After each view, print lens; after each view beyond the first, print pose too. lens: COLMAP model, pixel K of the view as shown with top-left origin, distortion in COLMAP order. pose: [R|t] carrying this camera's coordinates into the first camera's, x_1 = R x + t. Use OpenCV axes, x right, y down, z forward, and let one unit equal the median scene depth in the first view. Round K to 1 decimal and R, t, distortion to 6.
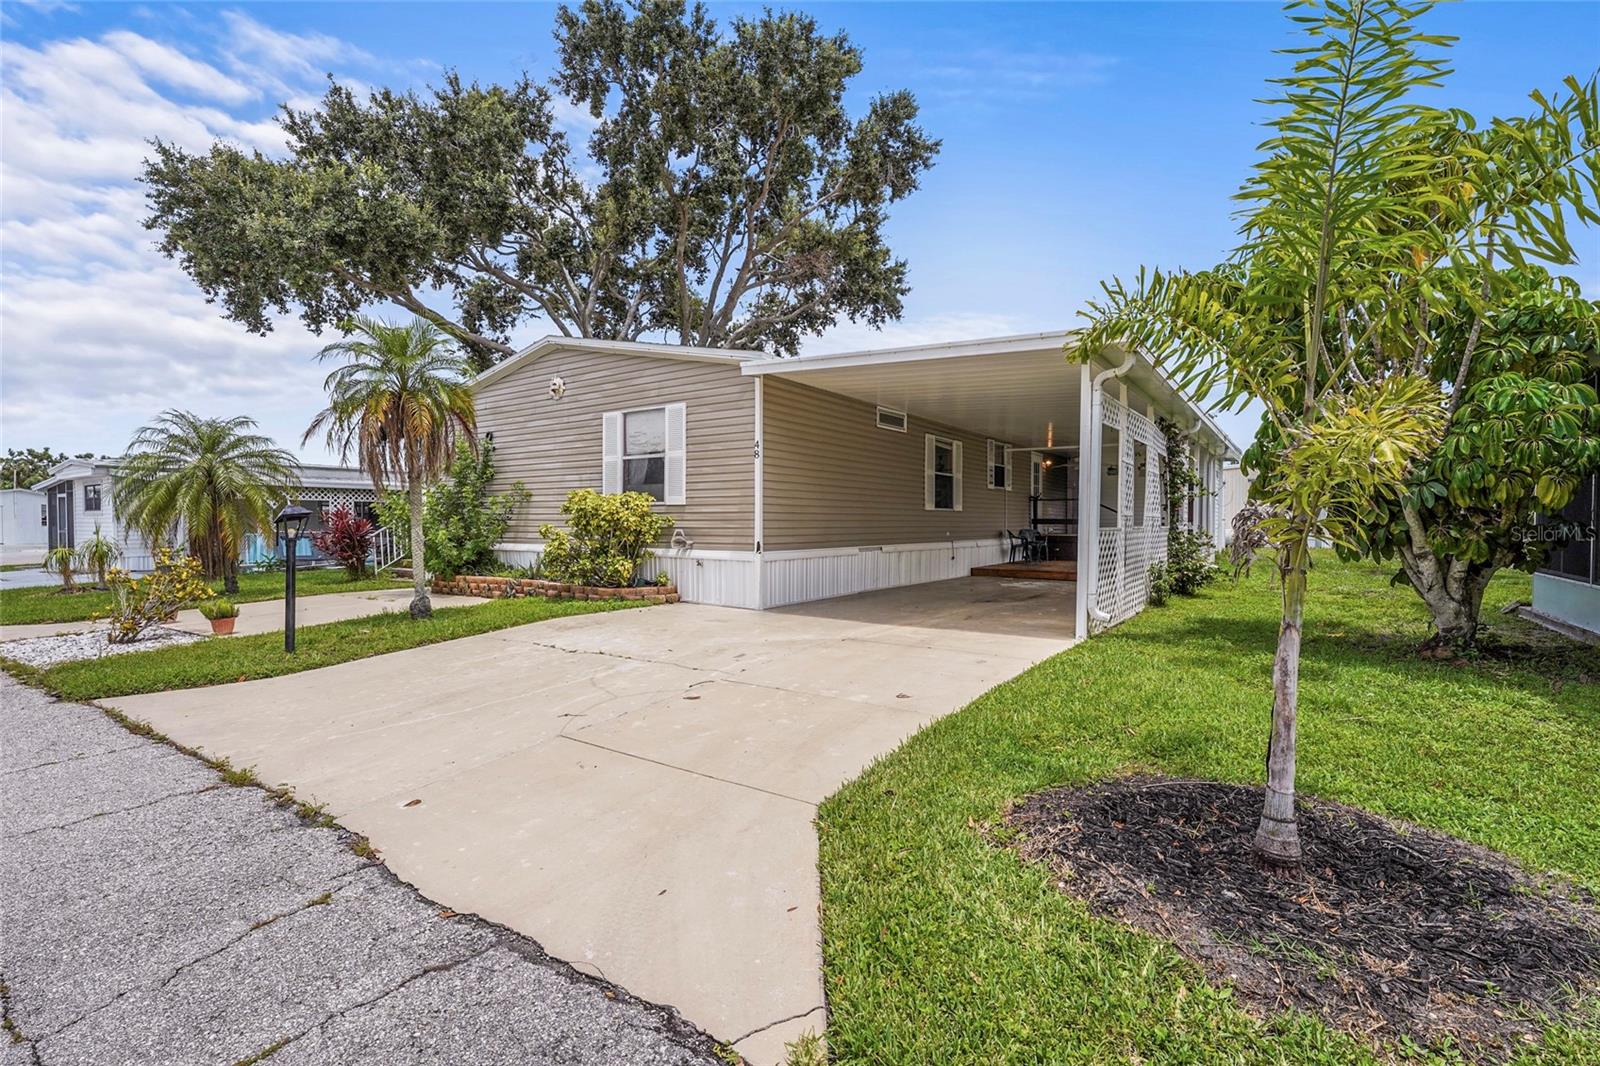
lens RADIAL K [[723.2, 0, 795.8], [0, 723.2, 541.0], [0, 0, 1]] dist [-0.002695, 0.000094]
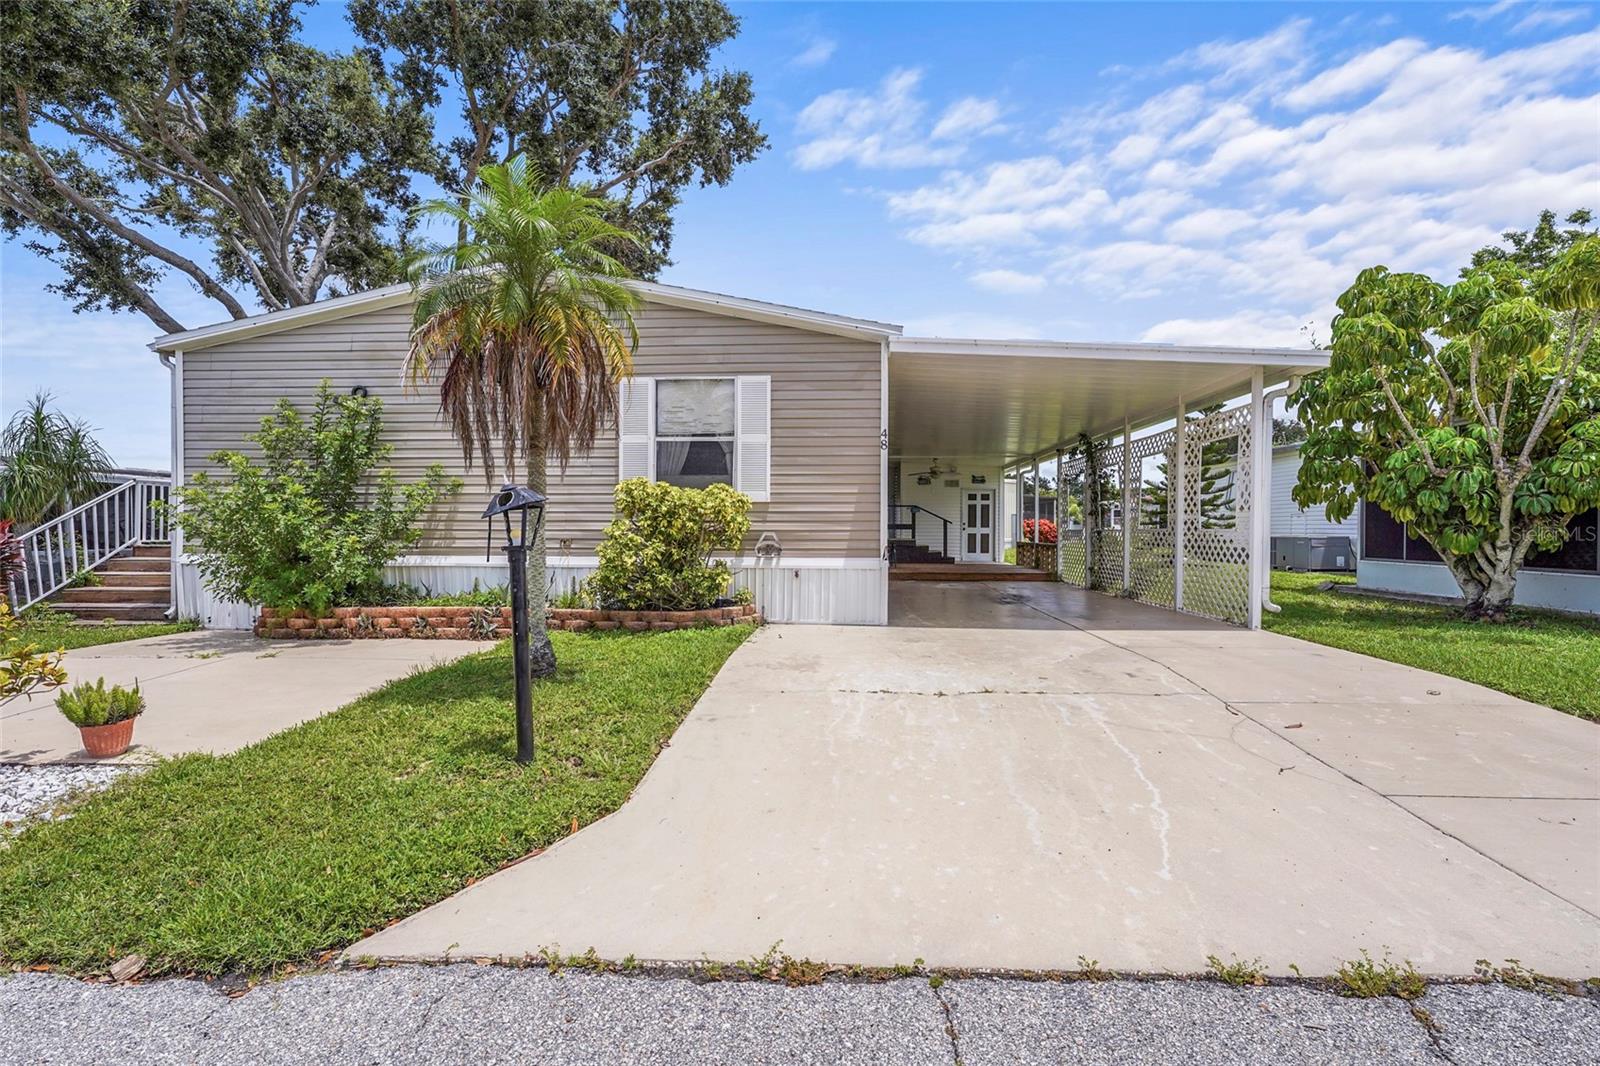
lens RADIAL K [[723.2, 0, 792.3], [0, 723.2, 543.0], [0, 0, 1]] dist [-0.002695, 0.000094]
pose [[0.848119, -0.009804, 0.529715, -0.466388], [0.013603, 0.999902, -0.003273, -0.001257], [-0.529631, 0.009982, 0.848170, 0.252359]]
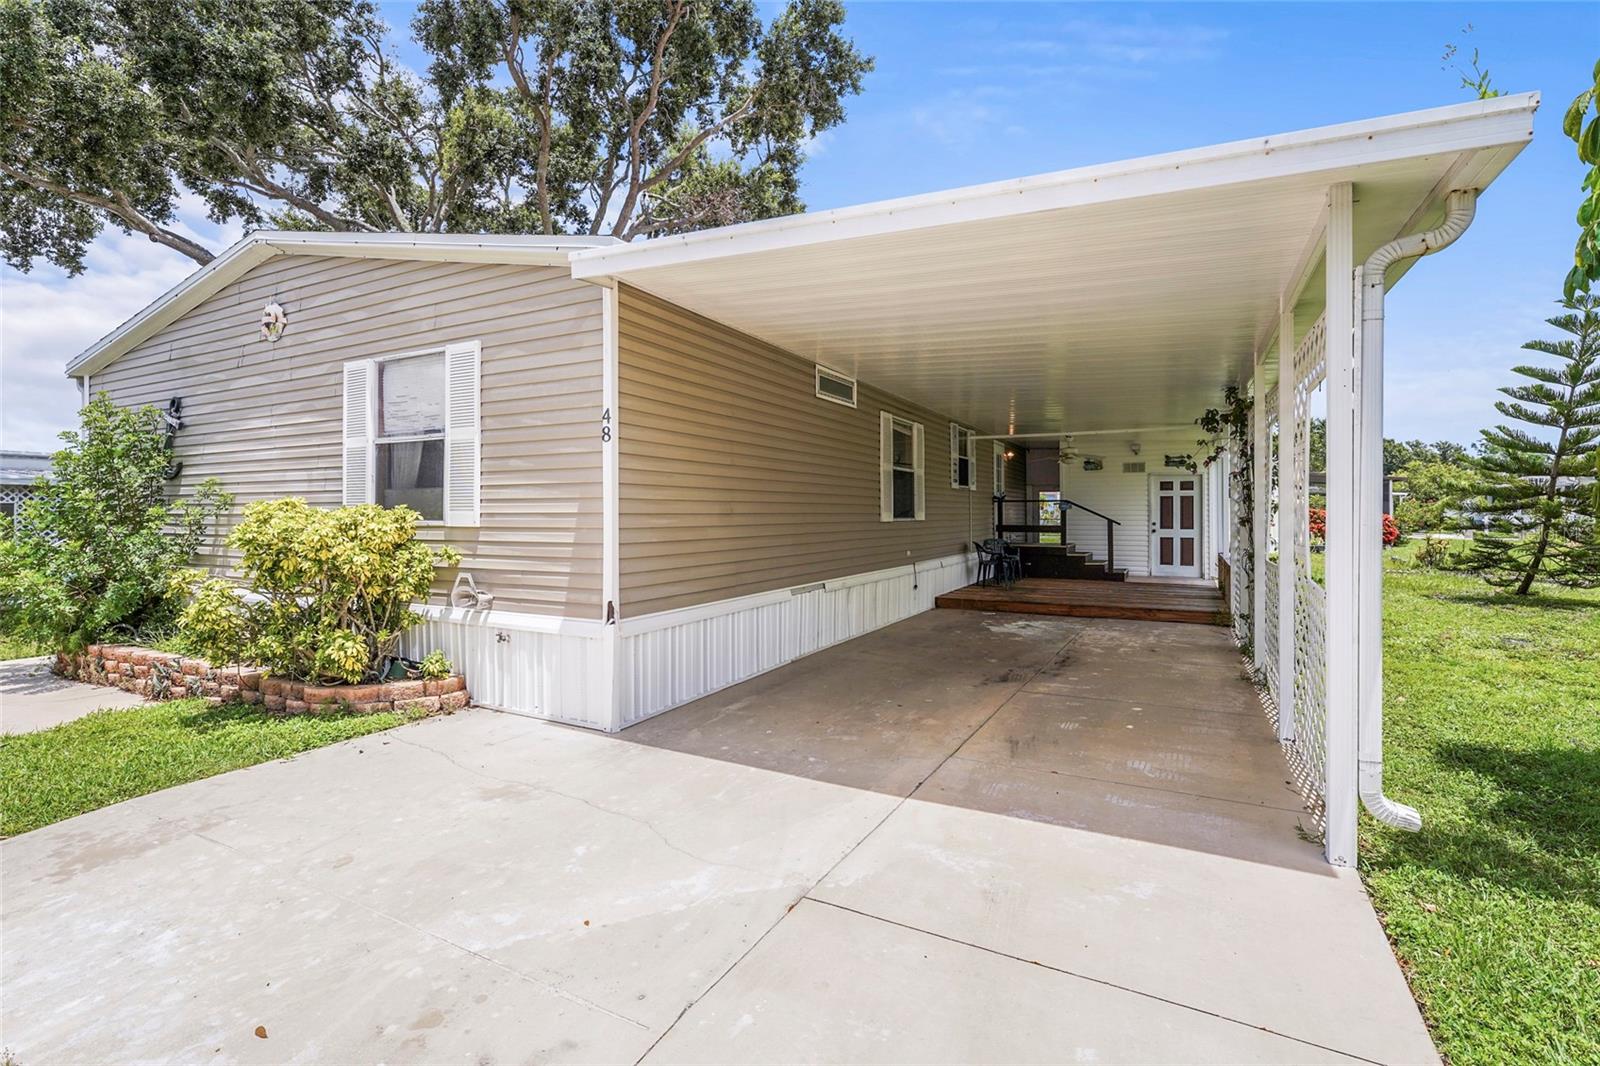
lens RADIAL K [[723.2, 0, 799.7], [0, 723.2, 511.9], [0, 0, 1]] dist [-0.002695, 0.000094]
pose [[0.990897, -0.004911, 0.134530, 0.010906], [0.008560, 0.999611, -0.026562, -0.037689], [-0.134347, 0.027472, 0.990553, 0.357219]]
